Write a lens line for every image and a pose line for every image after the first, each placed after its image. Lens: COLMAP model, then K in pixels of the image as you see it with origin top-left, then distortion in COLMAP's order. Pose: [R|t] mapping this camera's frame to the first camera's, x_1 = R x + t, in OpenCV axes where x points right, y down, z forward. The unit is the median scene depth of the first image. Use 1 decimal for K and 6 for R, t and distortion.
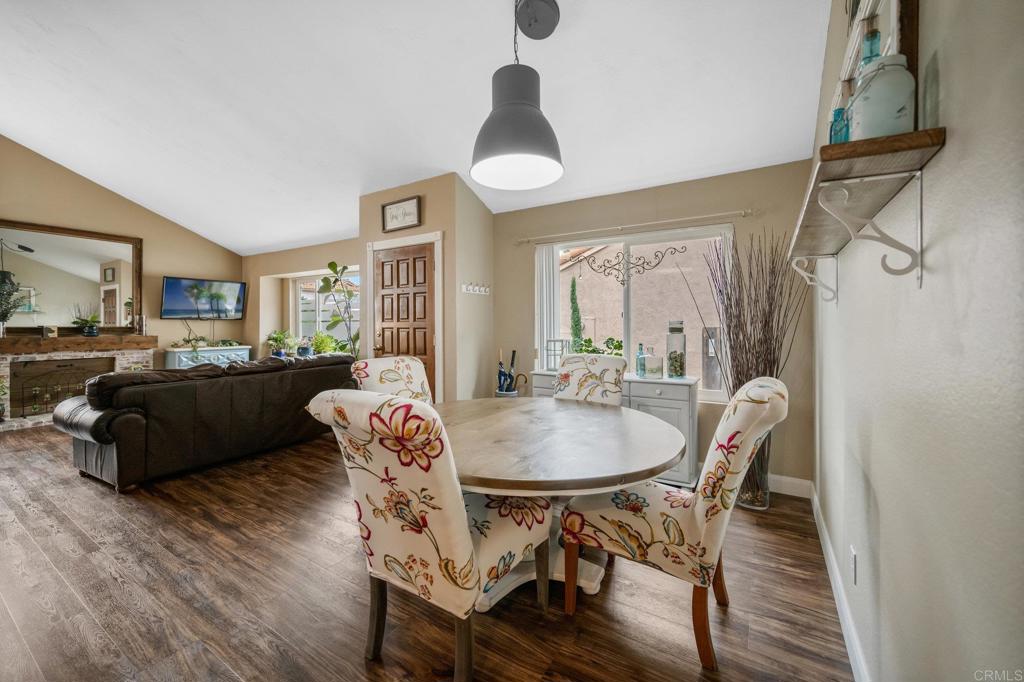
lens RADIAL K [[403.1, 0, 509.7], [0, 403.1, 323.9], [0, 0, 1]] dist [-0.002954, 0.001399]
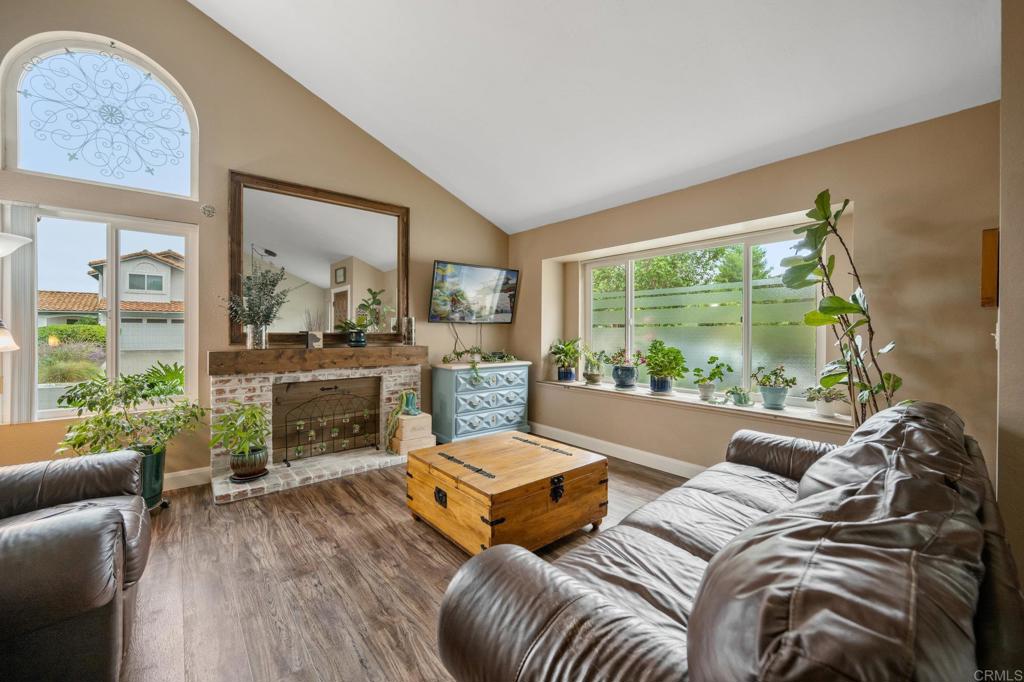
lens RADIAL K [[403.1, 0, 515.0], [0, 403.1, 332.6], [0, 0, 1]] dist [-0.002954, 0.001399]
pose [[0.951994, 0.003814, -0.306094, -0.532422], [-0.001967, 0.999978, 0.006343, 0.001621], [0.306111, -0.005436, 0.951980, 0.395045]]
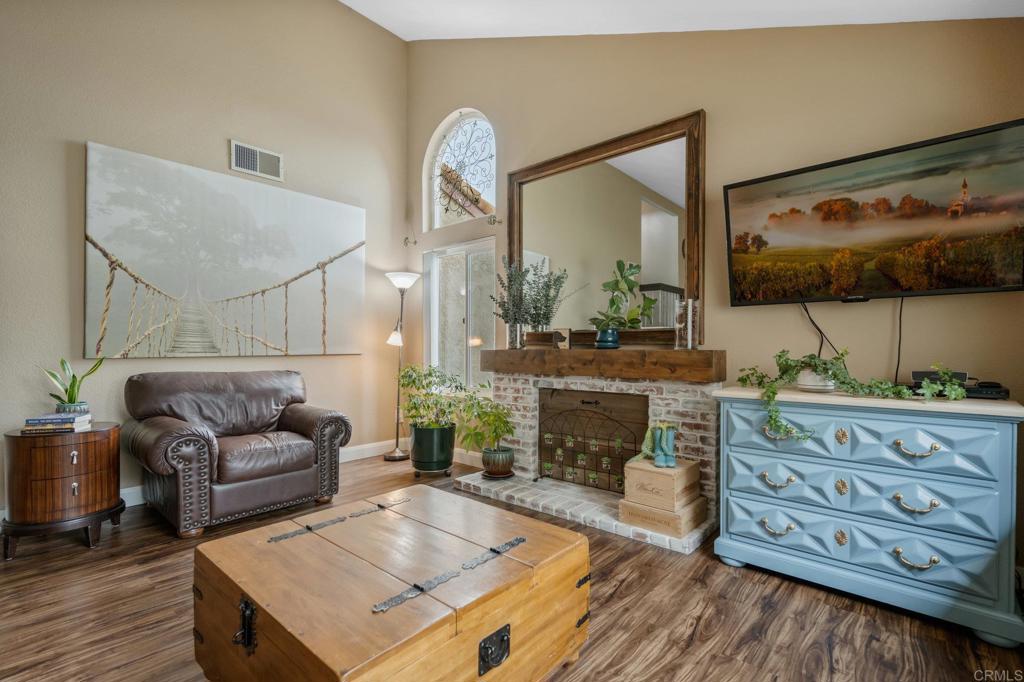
lens RADIAL K [[465.7, 0, 513.0], [0, 465.7, 350.8], [0, 0, 1]] dist [-0.001379, -0.000683]
pose [[-0.158043, 0.006593, -0.987410, -0.428849], [0.001906, 0.999978, 0.006372, 0.027516], [0.987430, -0.000874, -0.158052, 0.908697]]
